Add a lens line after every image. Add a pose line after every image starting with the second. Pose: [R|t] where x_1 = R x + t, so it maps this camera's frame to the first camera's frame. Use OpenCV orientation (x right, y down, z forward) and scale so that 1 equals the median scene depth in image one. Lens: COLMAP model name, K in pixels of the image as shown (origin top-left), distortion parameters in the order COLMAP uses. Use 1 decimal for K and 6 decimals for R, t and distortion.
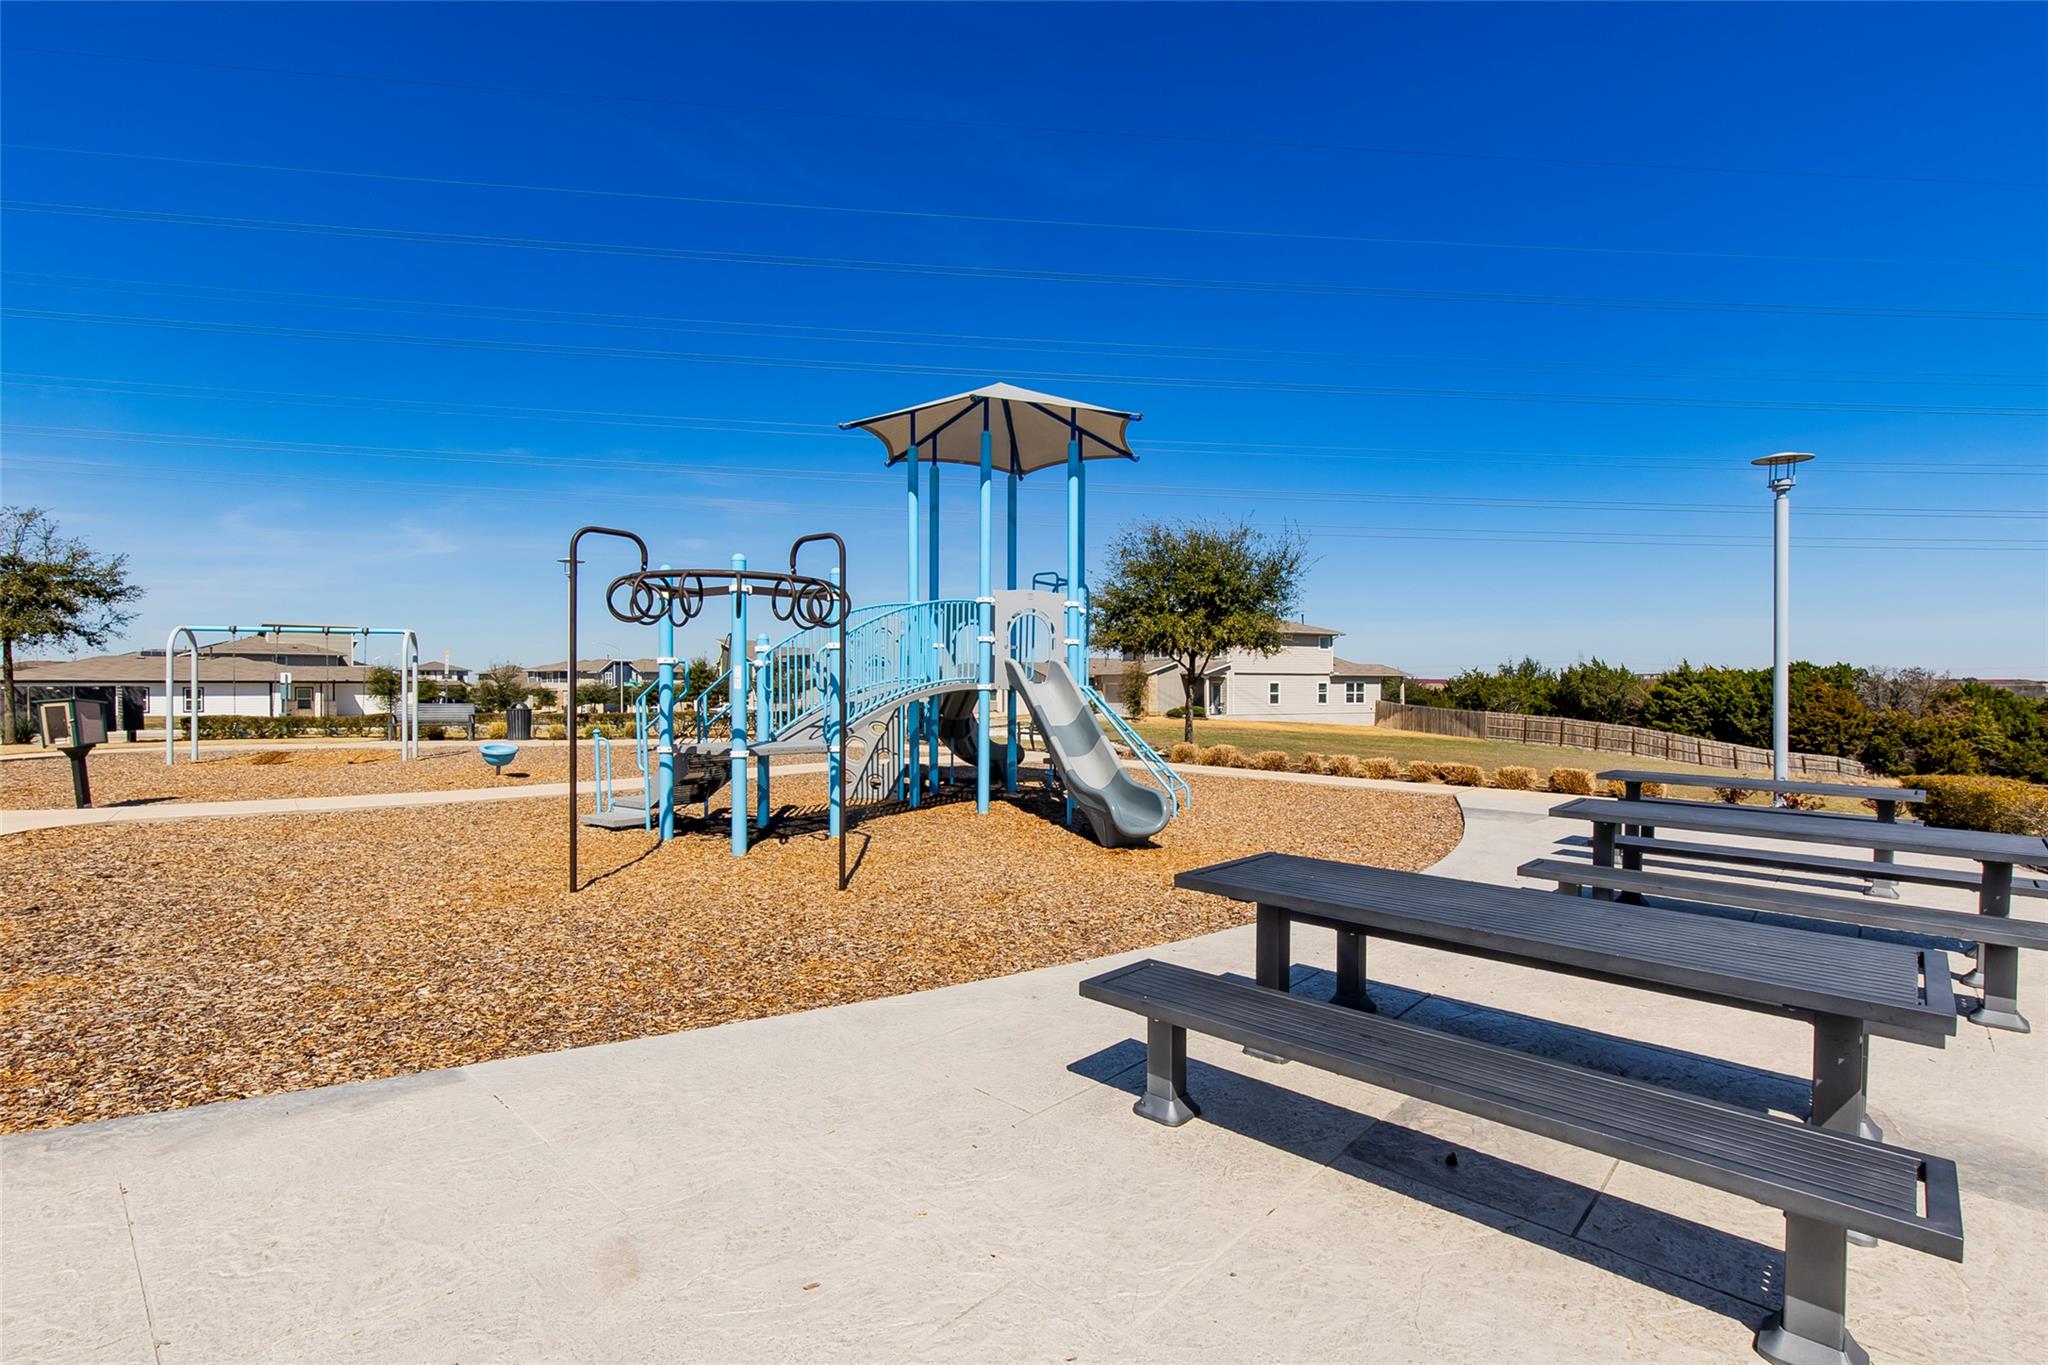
lens RADIAL K [[941.7, 0, 1024.0], [0, 941.7, 682.5], [0, 0, 1]] dist [0.000305, 0.000074]
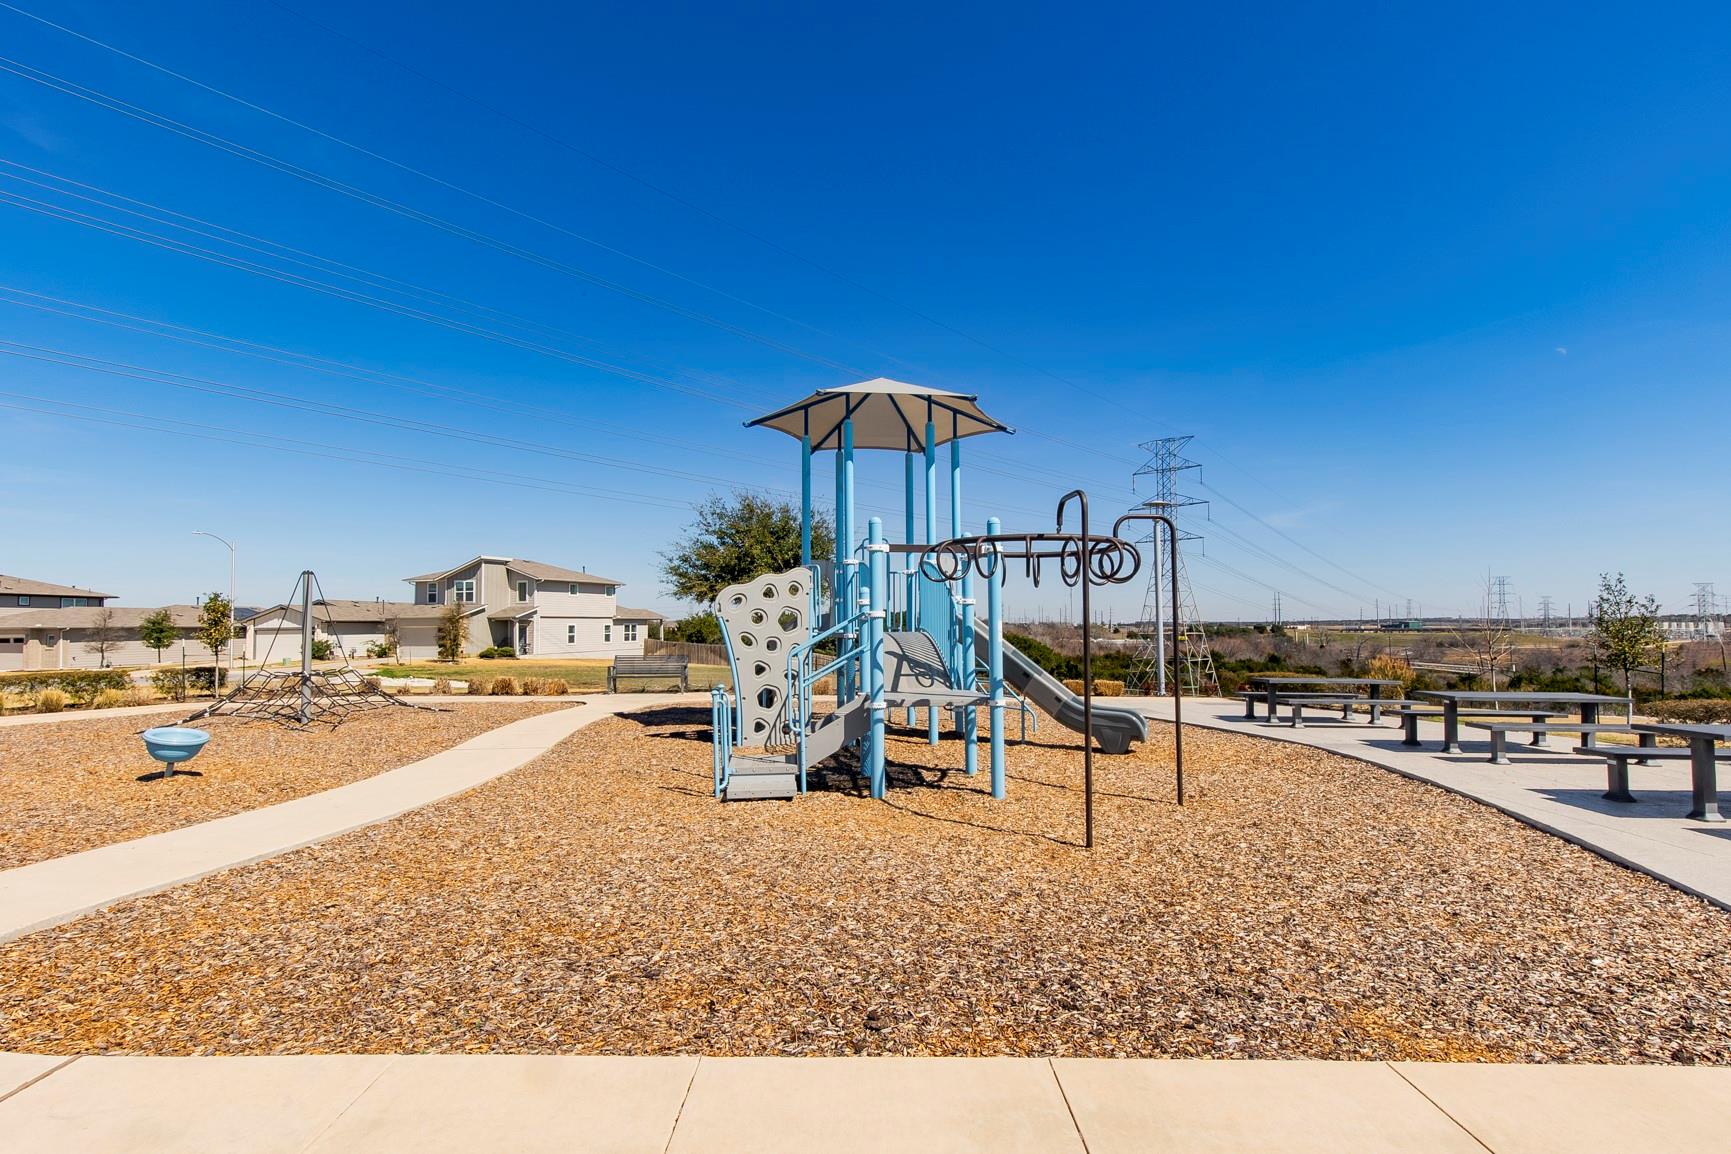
lens RADIAL K [[776.8, 0, 865.5], [0, 776.8, 577.0], [0, 0, 1]] dist [0.011802, 0.000093]
pose [[0.722914, 0.035502, 0.690026, -0.138288], [0.005415, 0.998357, -0.057039, -0.002172], [-0.690917, 0.044970, 0.721534, 0.062008]]
